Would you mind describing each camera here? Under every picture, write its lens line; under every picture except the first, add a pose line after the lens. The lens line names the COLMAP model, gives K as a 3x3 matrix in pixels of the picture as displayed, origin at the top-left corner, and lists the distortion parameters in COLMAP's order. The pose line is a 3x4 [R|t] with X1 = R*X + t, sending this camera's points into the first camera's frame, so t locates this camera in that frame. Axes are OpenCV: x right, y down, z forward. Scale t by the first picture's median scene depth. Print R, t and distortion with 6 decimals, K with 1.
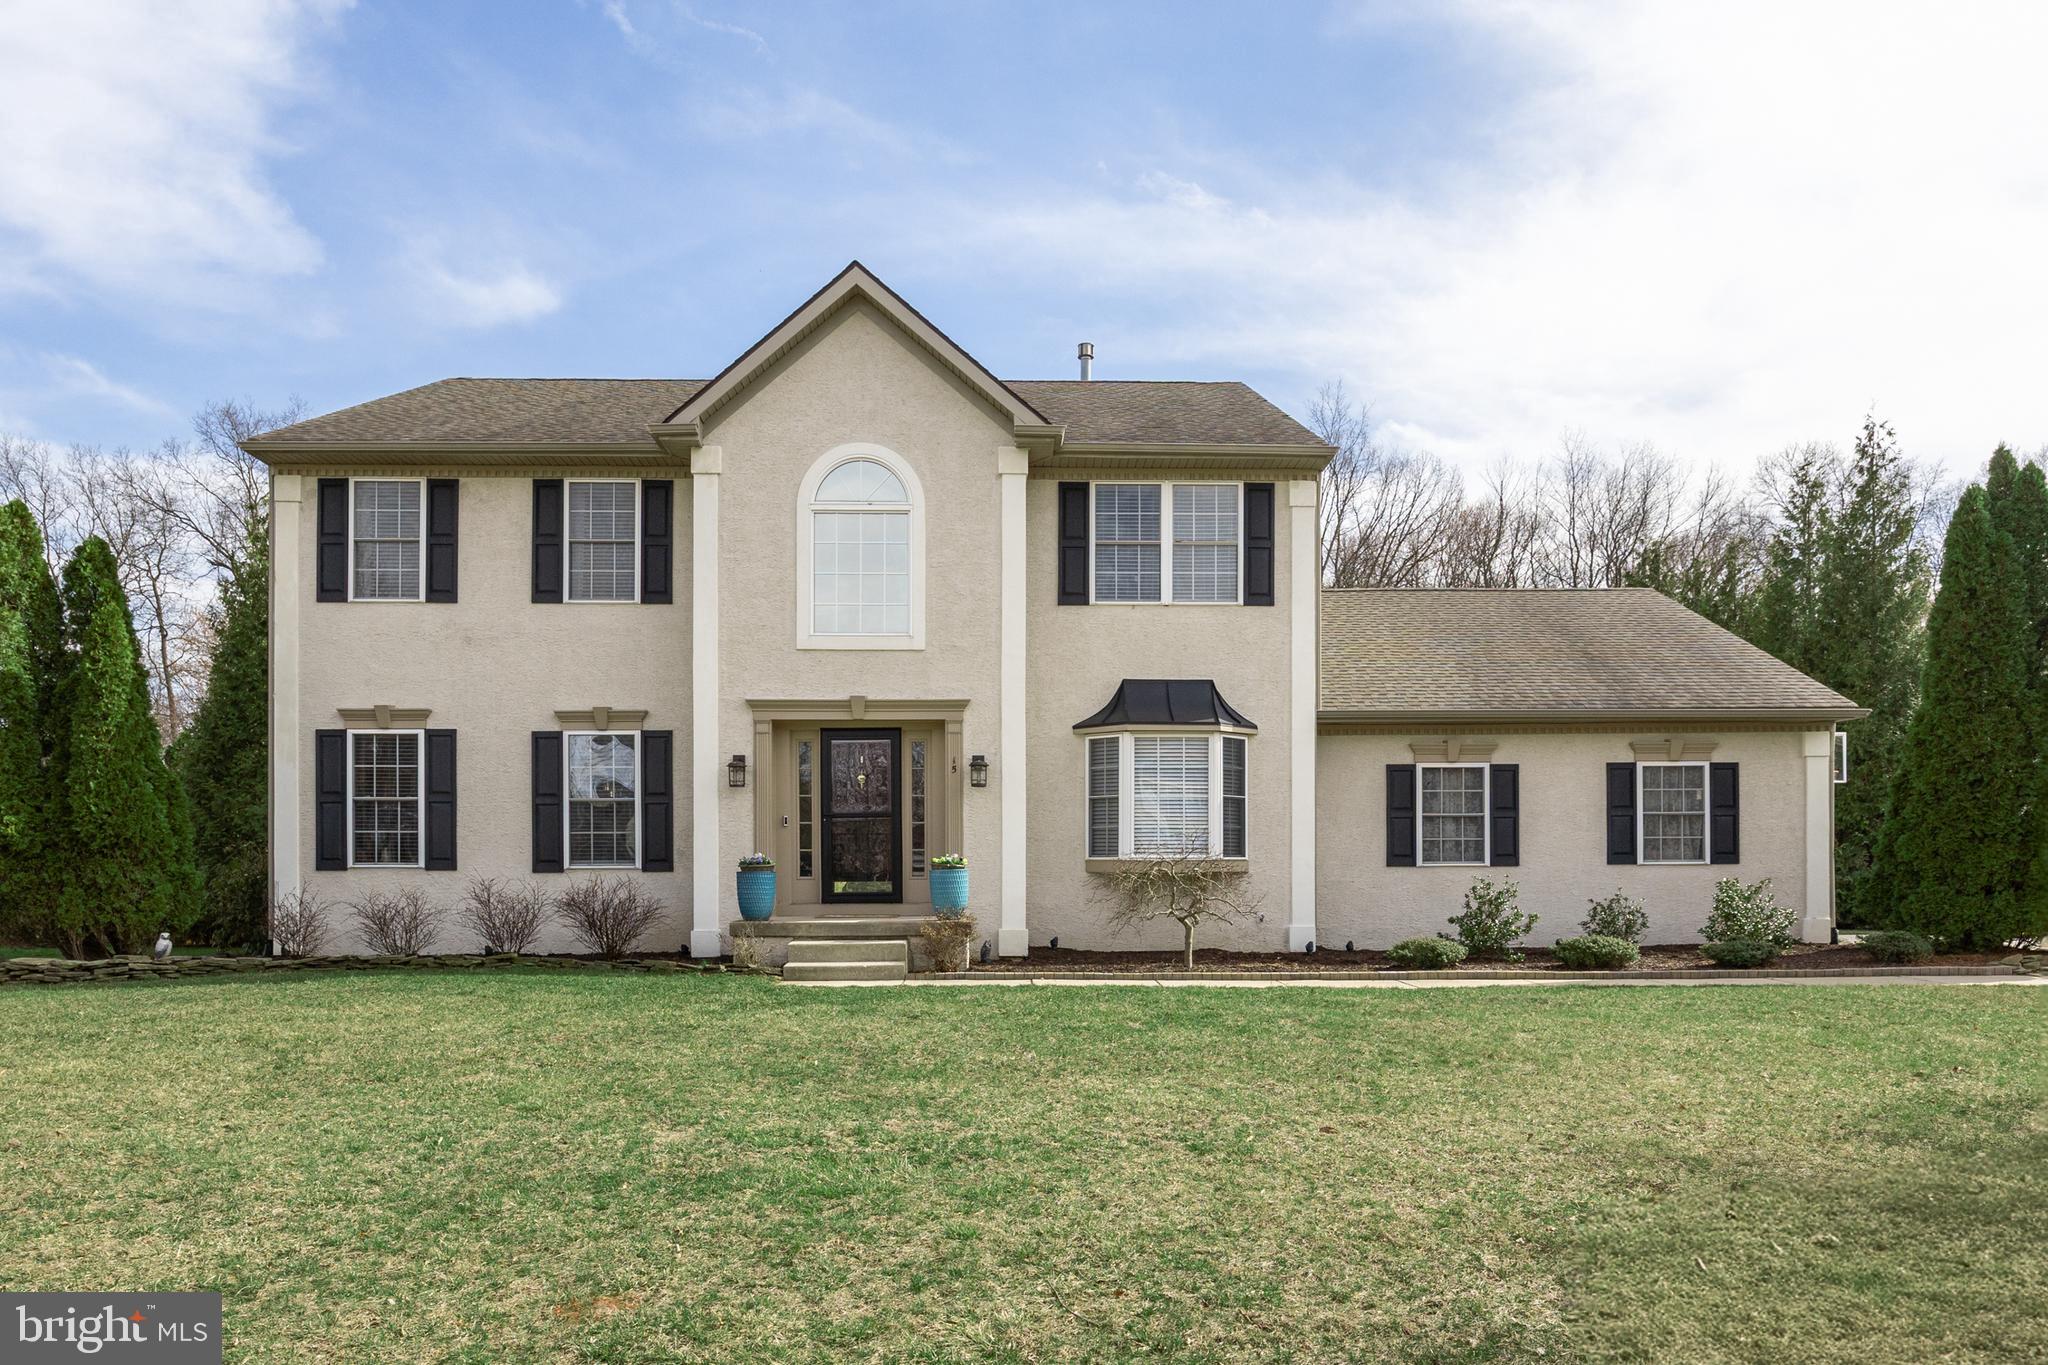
lens RADIAL K [[1379.5, 0, 1011.6], [0, 1379.5, 891.6], [0, 0, 1]] dist [-0.016720, 0.006323]
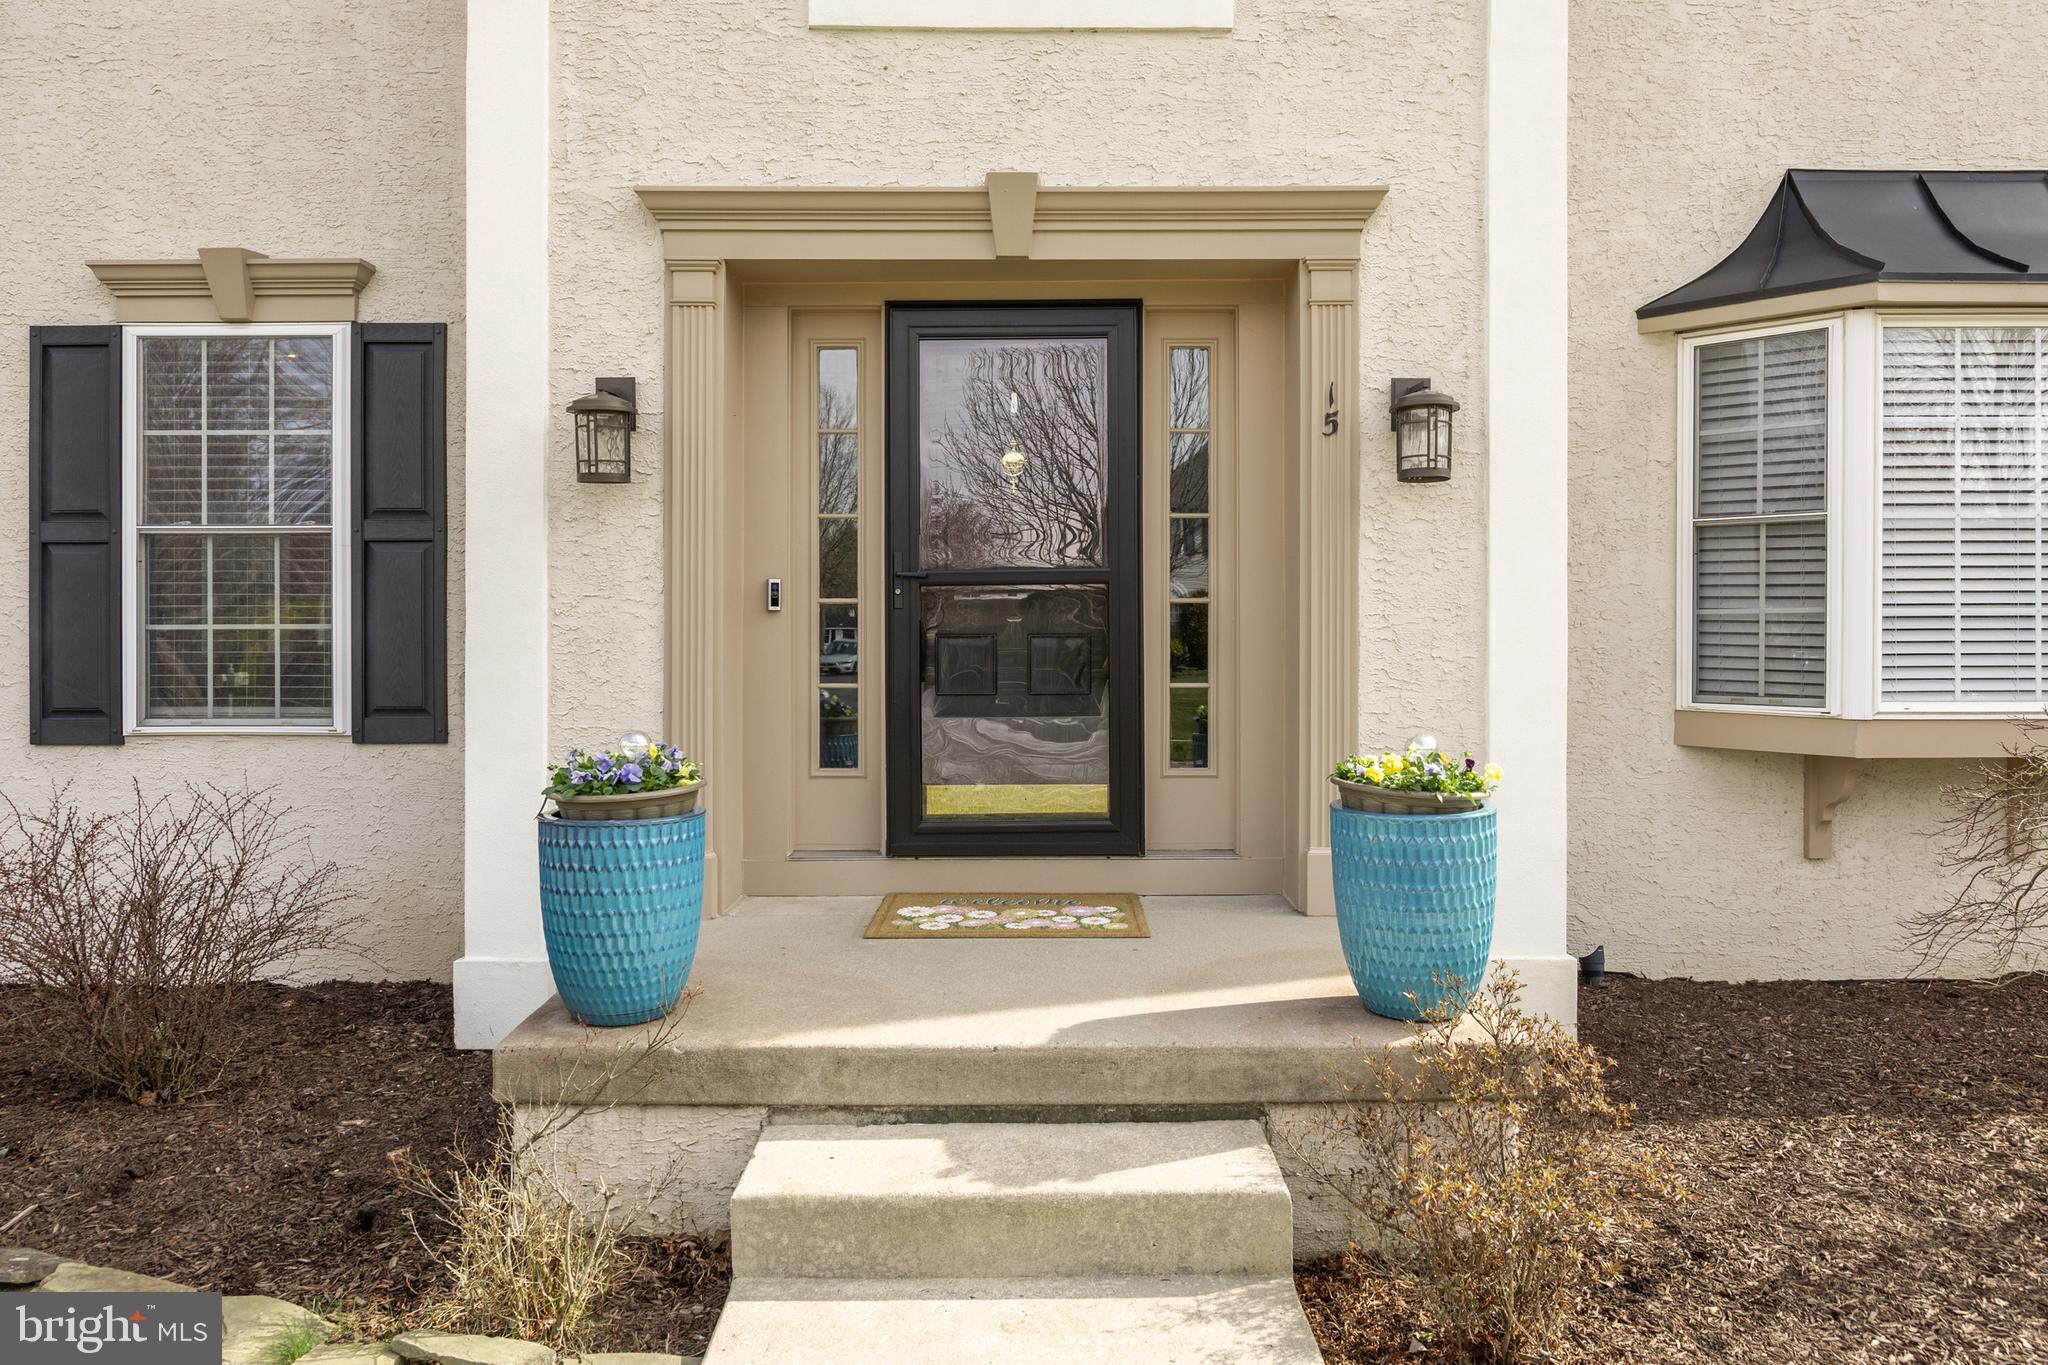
lens RADIAL K [[1296.0, 0, 1033.1], [0, 1296.0, 632.6], [0, 0, 1]] dist [-0.016845, 0.006441]
pose [[0.999832, 0.001567, -0.018248, -0.097256], [-0.001590, 0.999998, -0.001256, -0.041458], [0.018246, 0.001284, 0.999833, 0.690965]]
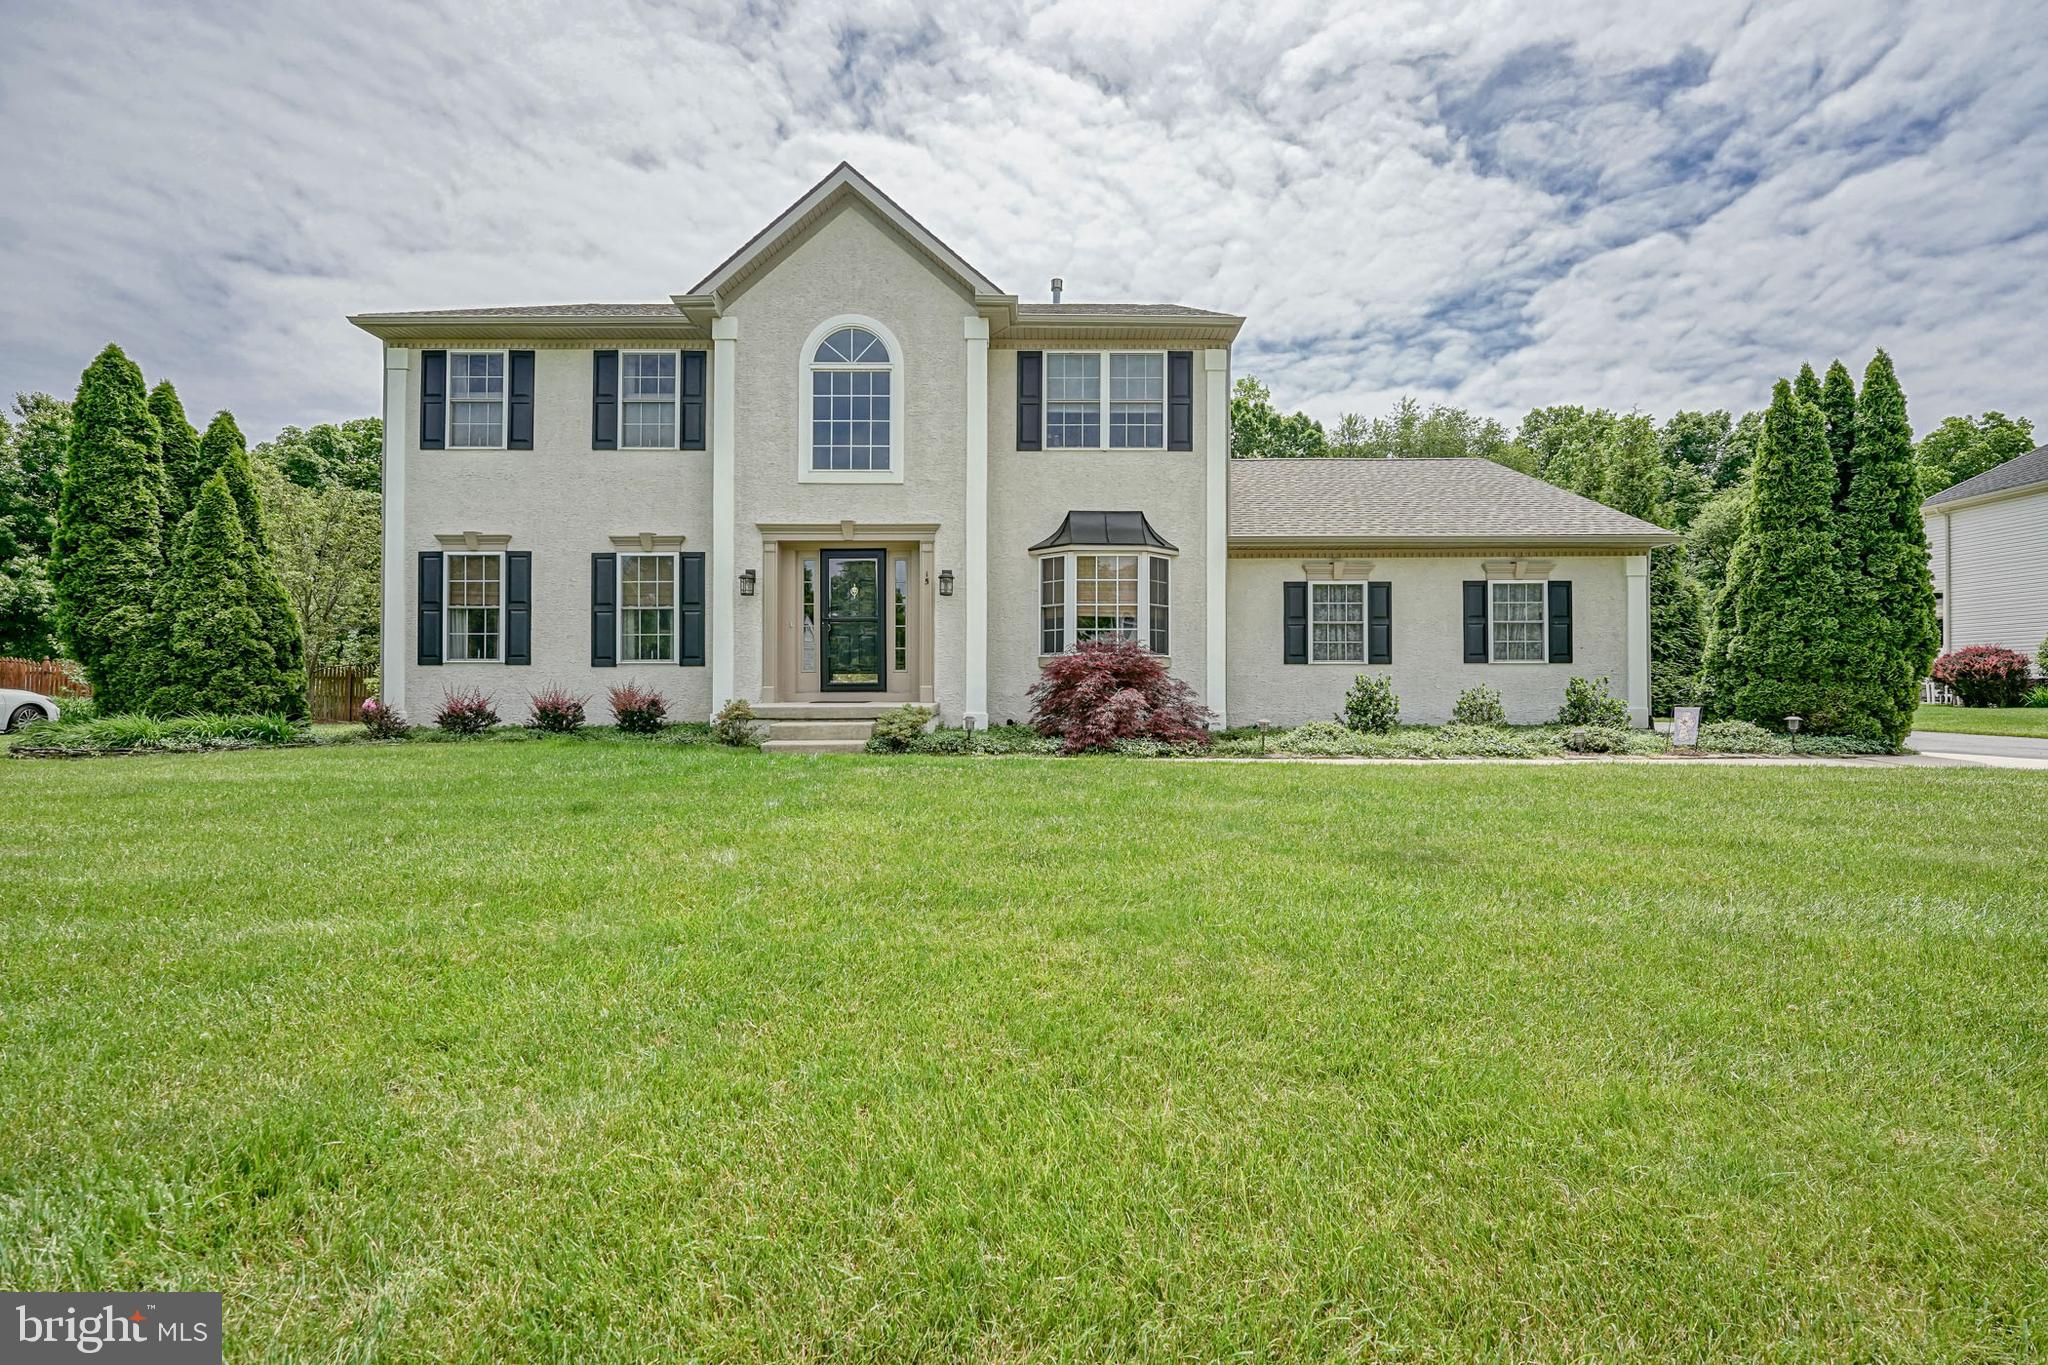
lens RADIAL K [[843.6, 0, 1035.6], [0, 843.6, 683.8], [0, 0, 1]] dist [-0.006747, 0.001565]
pose [[0.999868, 0.002119, -0.016118, 0.063840], [-0.002299, 0.999935, -0.011170, 0.009029], [0.016094, 0.011206, 0.999808, 0.250455]]
